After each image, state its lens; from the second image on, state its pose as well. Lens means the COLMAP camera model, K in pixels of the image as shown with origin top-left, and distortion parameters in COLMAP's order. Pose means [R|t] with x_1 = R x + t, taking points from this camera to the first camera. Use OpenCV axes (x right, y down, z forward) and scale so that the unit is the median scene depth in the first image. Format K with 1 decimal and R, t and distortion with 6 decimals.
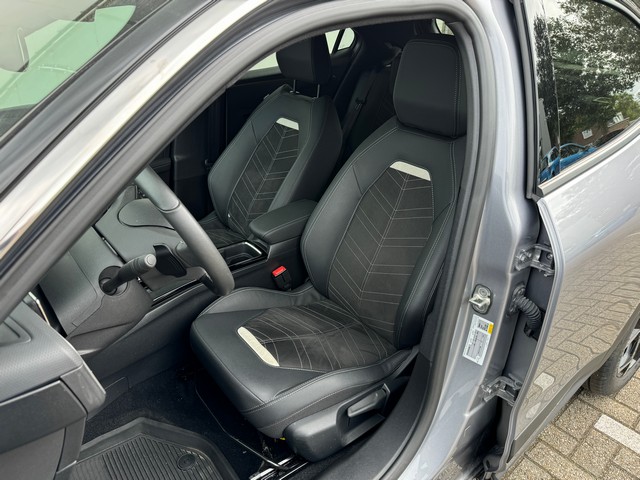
lens RADIAL K [[447.0, 0, 316.7], [0, 447.0, 239.6], [0, 0, 1]] dist [0.116384, -0.185367]
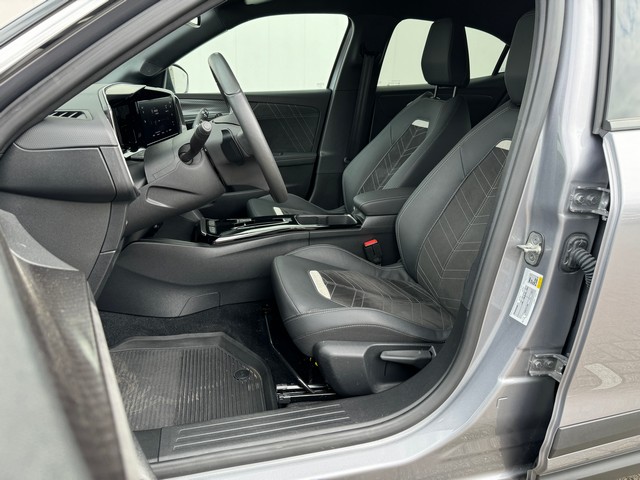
lens RADIAL K [[447.0, 0, 316.7], [0, 447.0, 239.6], [0, 0, 1]] dist [0.116384, -0.185367]
pose [[0.904501, 0.152404, -0.398311, 0.281840], [-0.207012, 0.973455, -0.097624, 0.249742], [0.372860, 0.170756, 0.912040, 0.003988]]
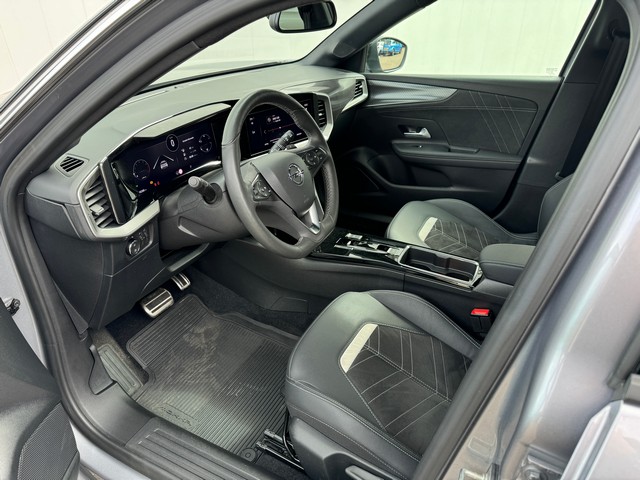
lens RADIAL K [[447.0, 0, 316.7], [0, 447.0, 239.6], [0, 0, 1]] dist [0.116384, -0.185367]
pose [[0.418707, 0.431843, -0.798871, 0.509779], [-0.416552, 0.873023, 0.253603, -0.167737], [0.806950, 0.226586, 0.545427, 0.376759]]
